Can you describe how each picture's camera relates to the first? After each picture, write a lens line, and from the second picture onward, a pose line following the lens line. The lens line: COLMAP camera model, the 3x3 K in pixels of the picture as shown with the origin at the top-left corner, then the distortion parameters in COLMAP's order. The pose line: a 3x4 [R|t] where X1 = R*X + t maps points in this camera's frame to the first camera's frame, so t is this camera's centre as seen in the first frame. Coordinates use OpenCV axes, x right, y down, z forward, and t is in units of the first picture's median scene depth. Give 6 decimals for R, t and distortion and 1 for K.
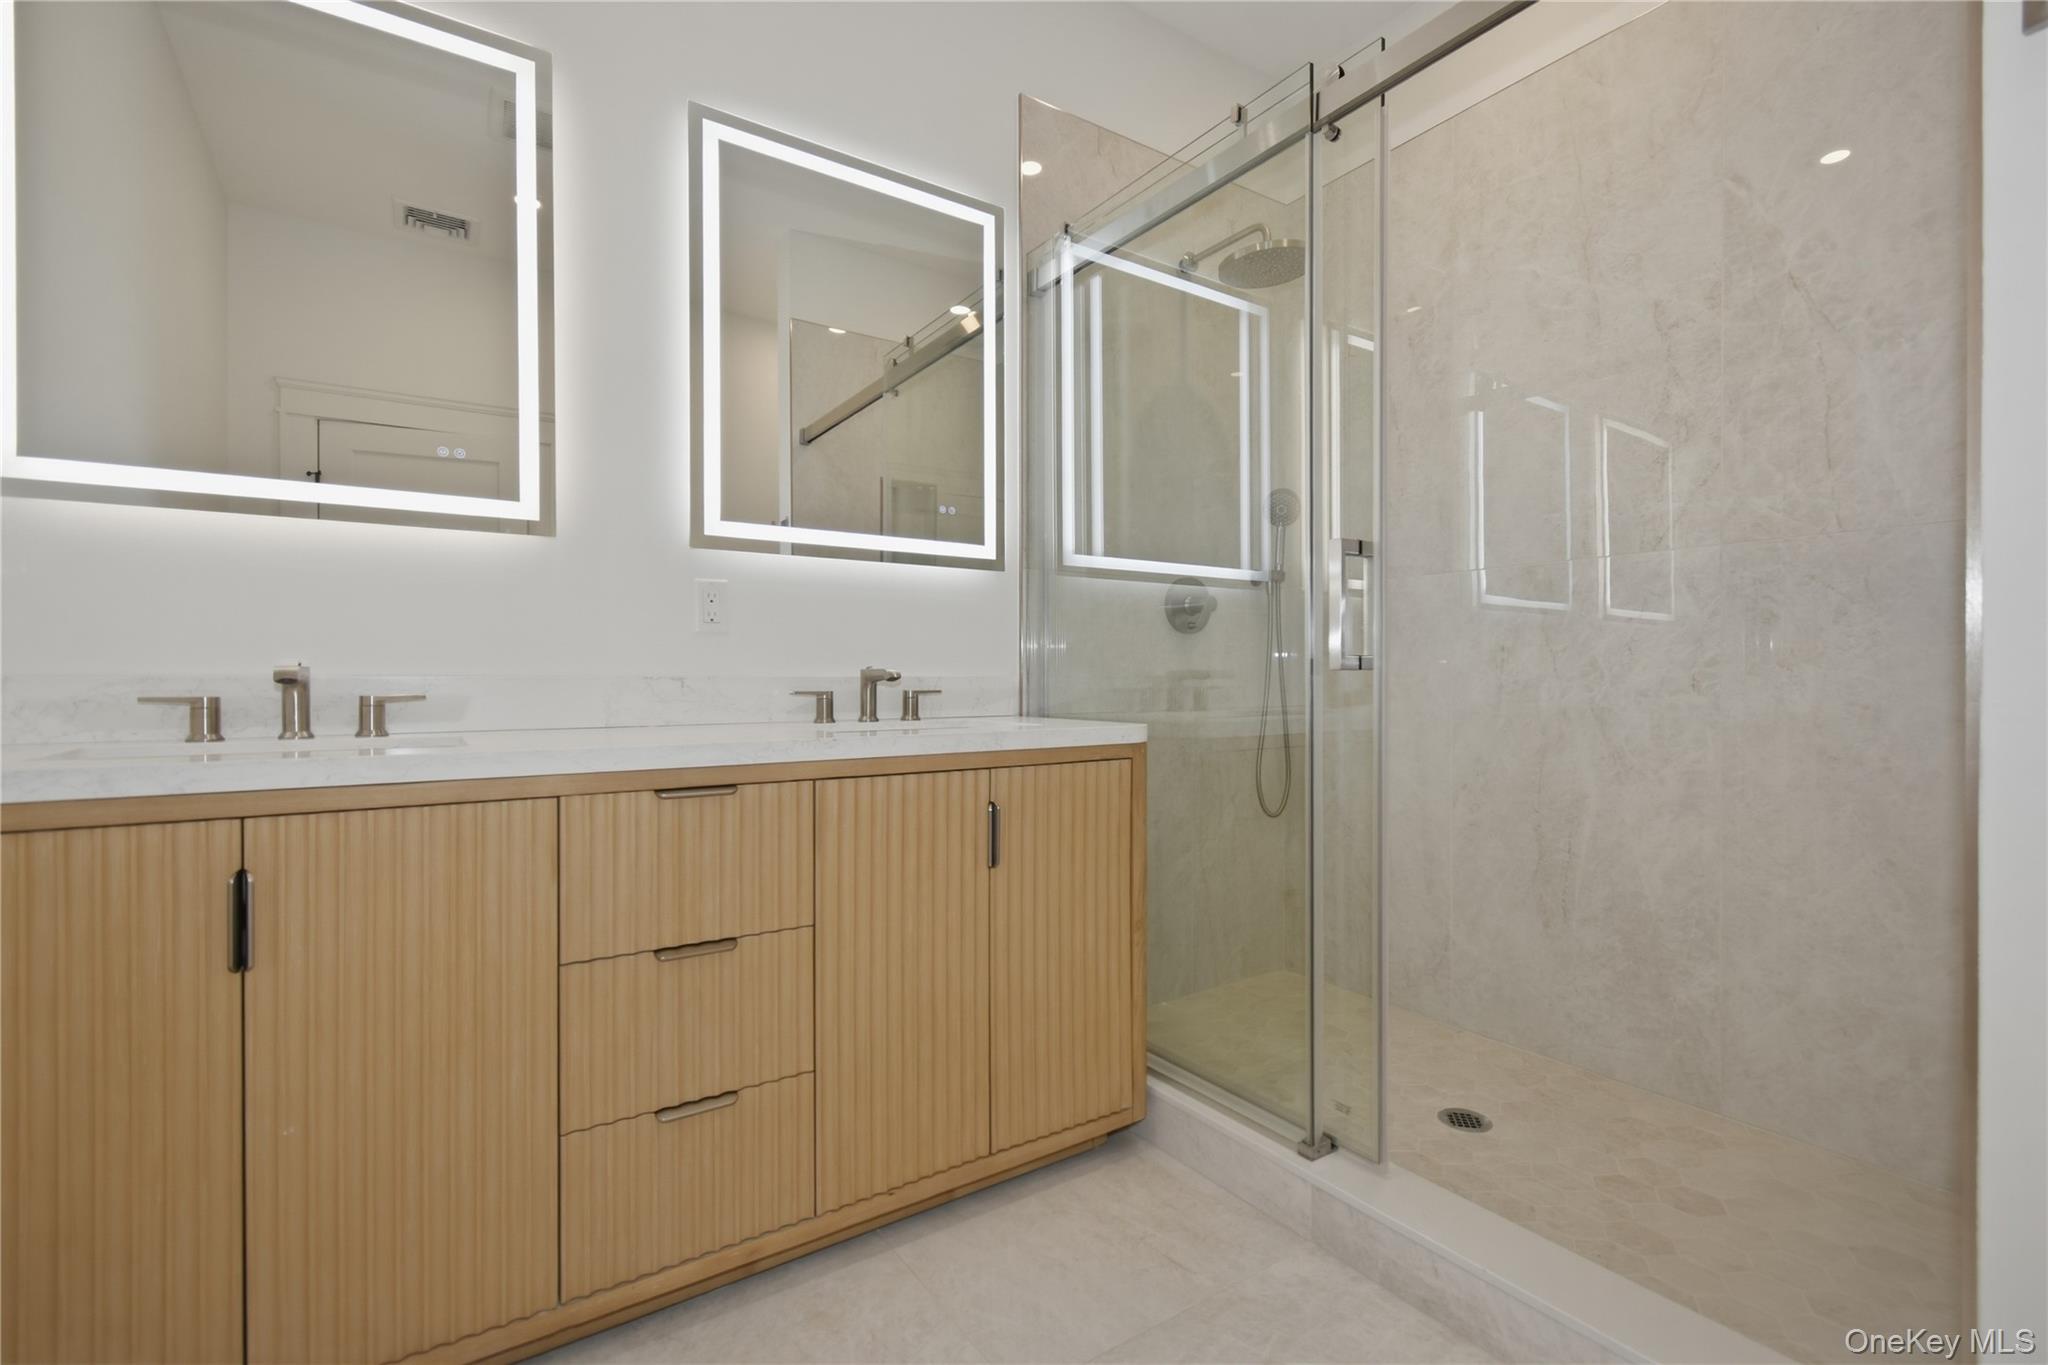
lens RADIAL K [[910.3, 0, 1023.8], [0, 910.3, 676.3], [0, 0, 1]] dist [-0.000106, -0.000213]
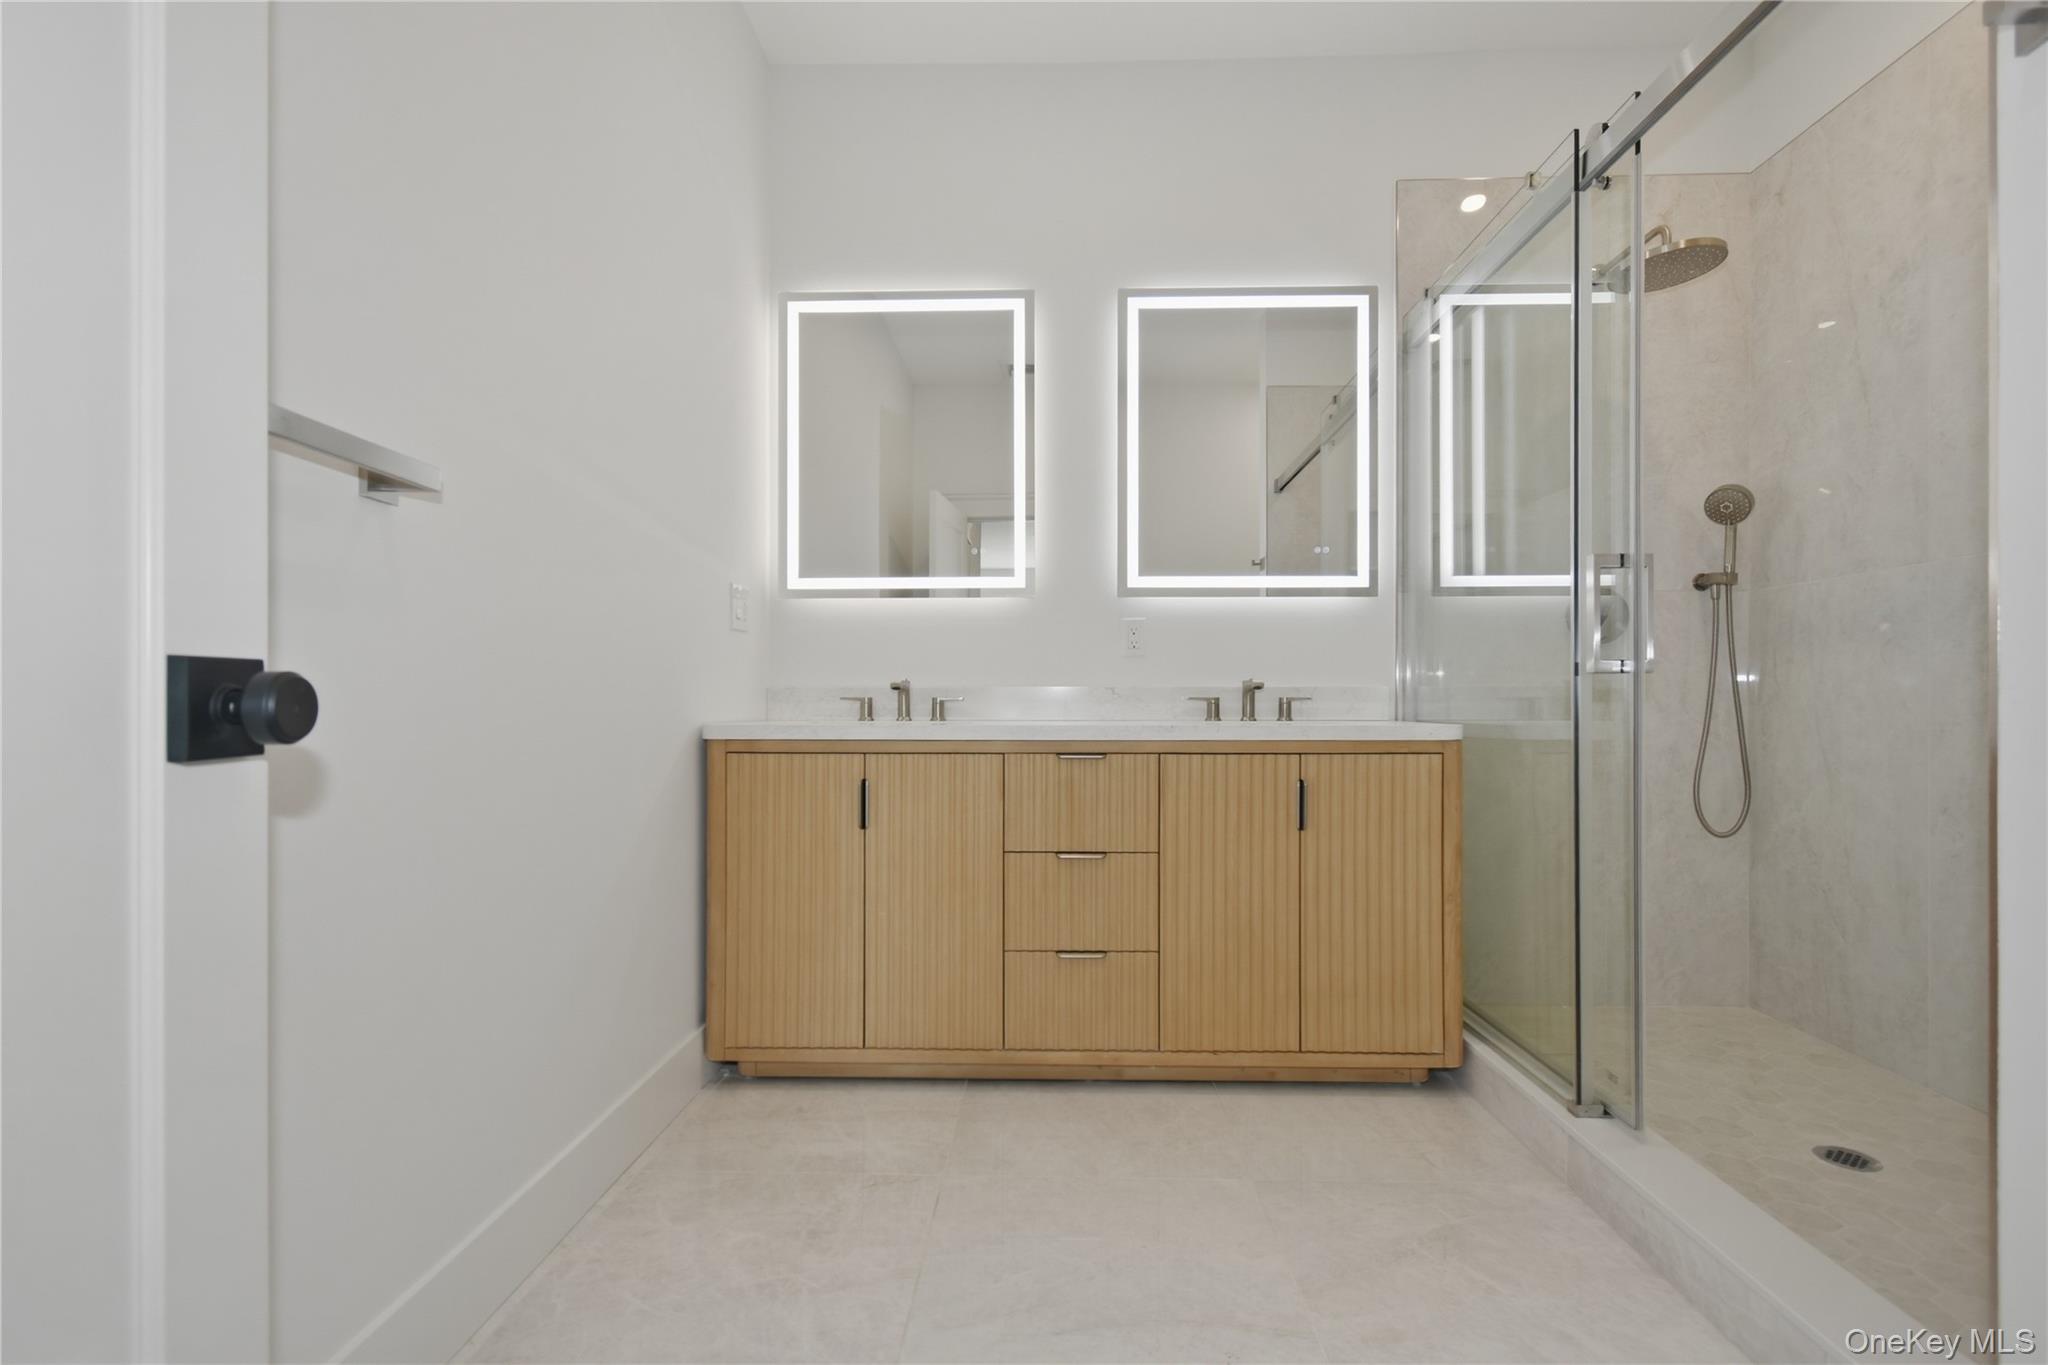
lens RADIAL K [[902.3, 0, 1033.4], [0, 902.3, 688.1], [0, 0, 1]] dist [-0.000648, 0.000035]
pose [[0.812778, -0.007184, -0.582529, 0.339927], [-0.000392, 0.999917, -0.012879, 0.020071], [0.582573, 0.010696, 0.812708, -0.227164]]
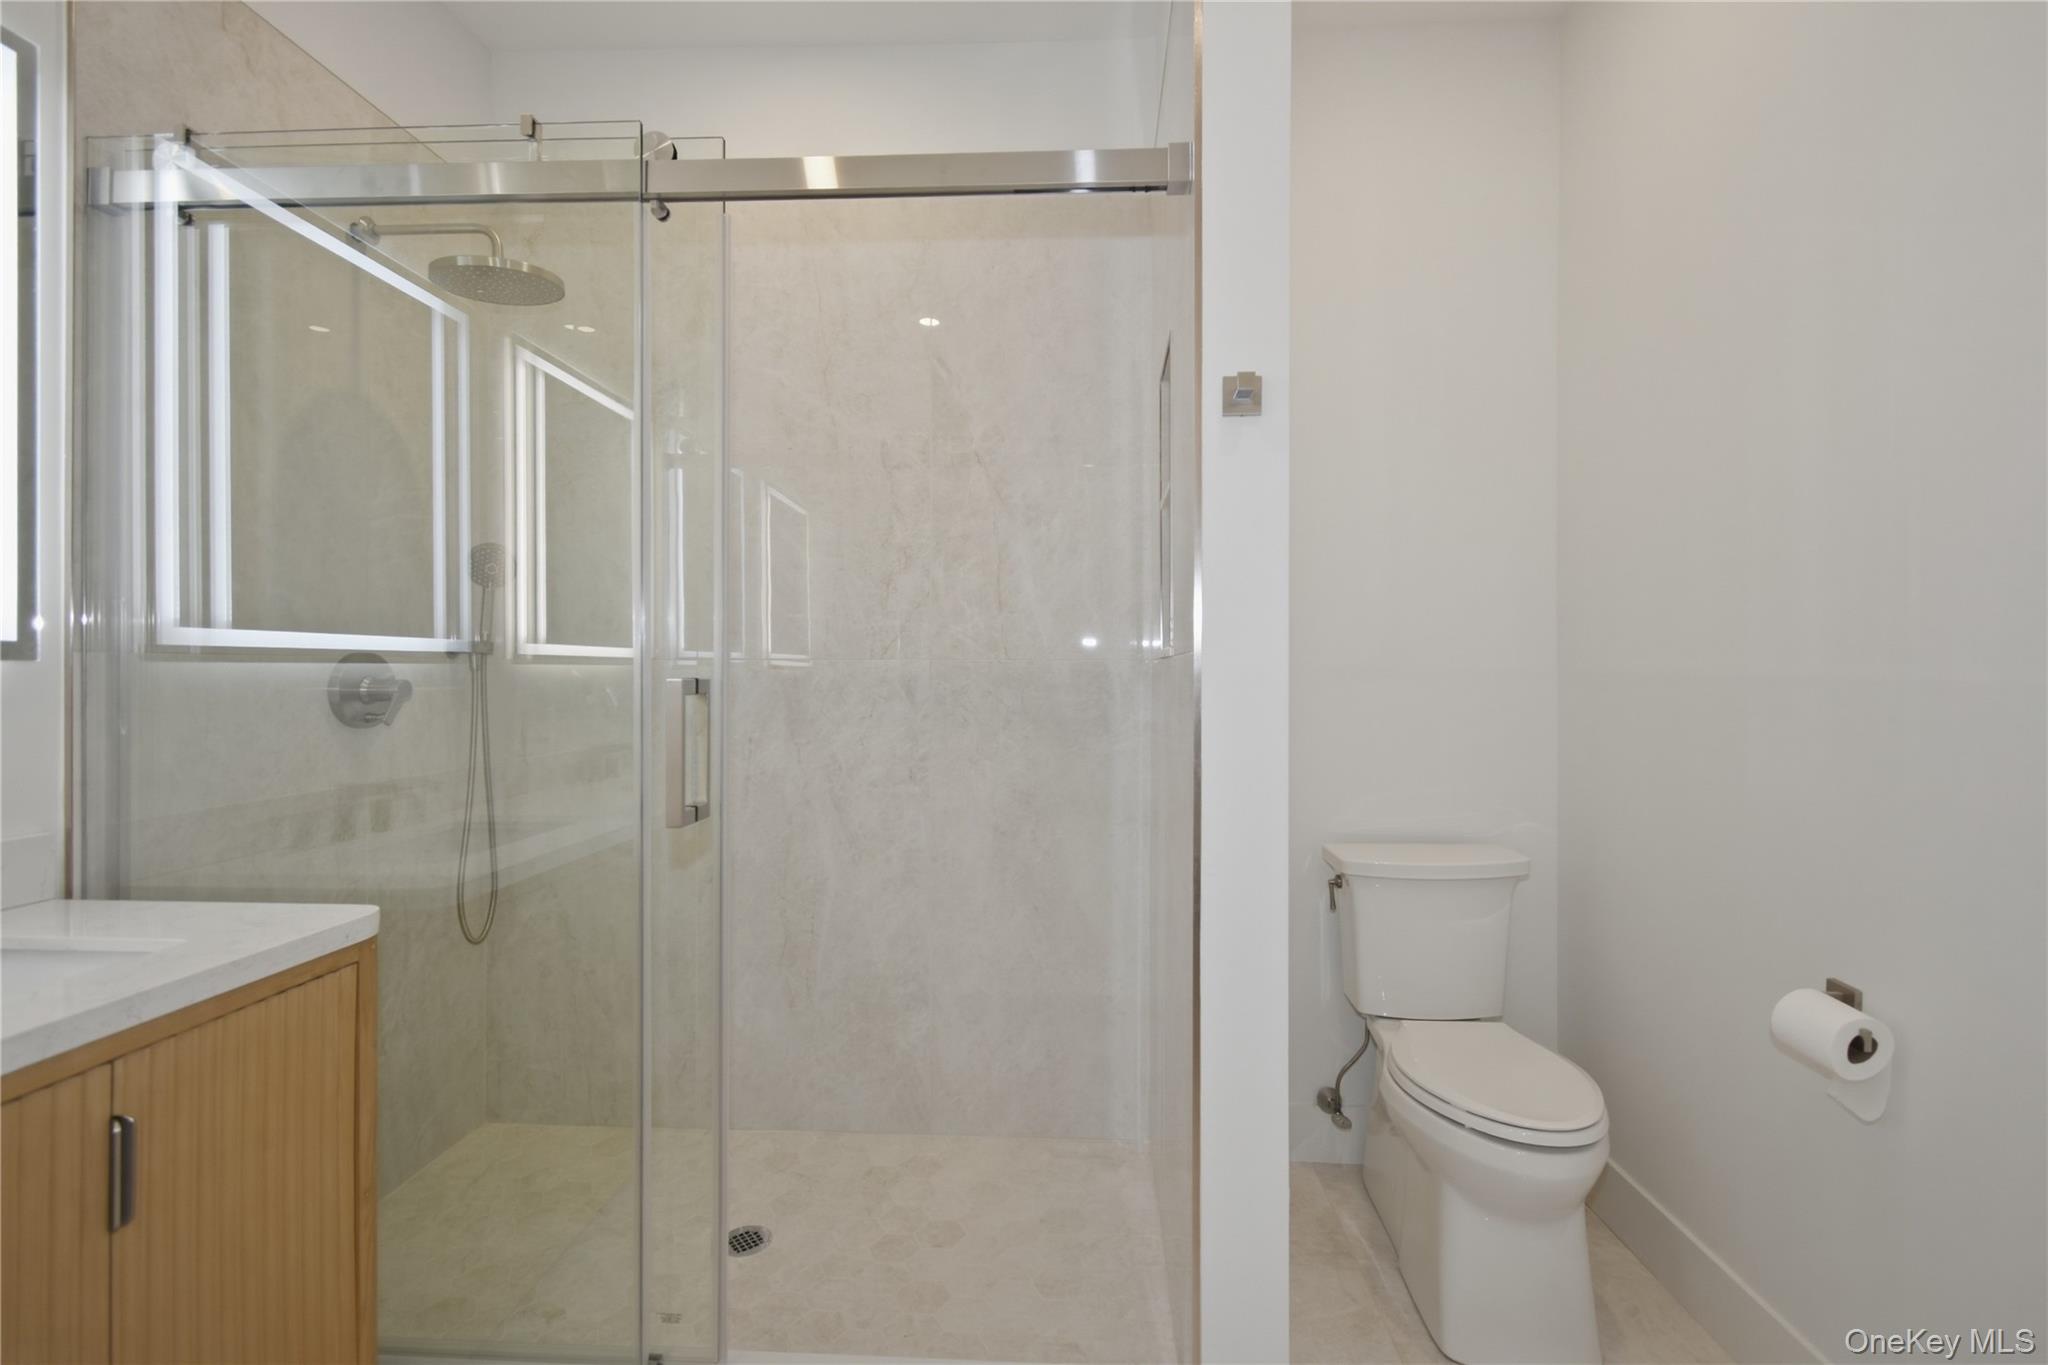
lens RADIAL K [[937.5, 0, 1027.0], [0, 937.5, 660.6], [0, 0, 1]] dist [0.000864, -0.000380]
pose [[0.602883, 0.003469, 0.797822, -0.137803], [0.002191, 0.999980, -0.006003, -0.127606], [-0.797827, 0.005367, 0.602863, 0.141429]]
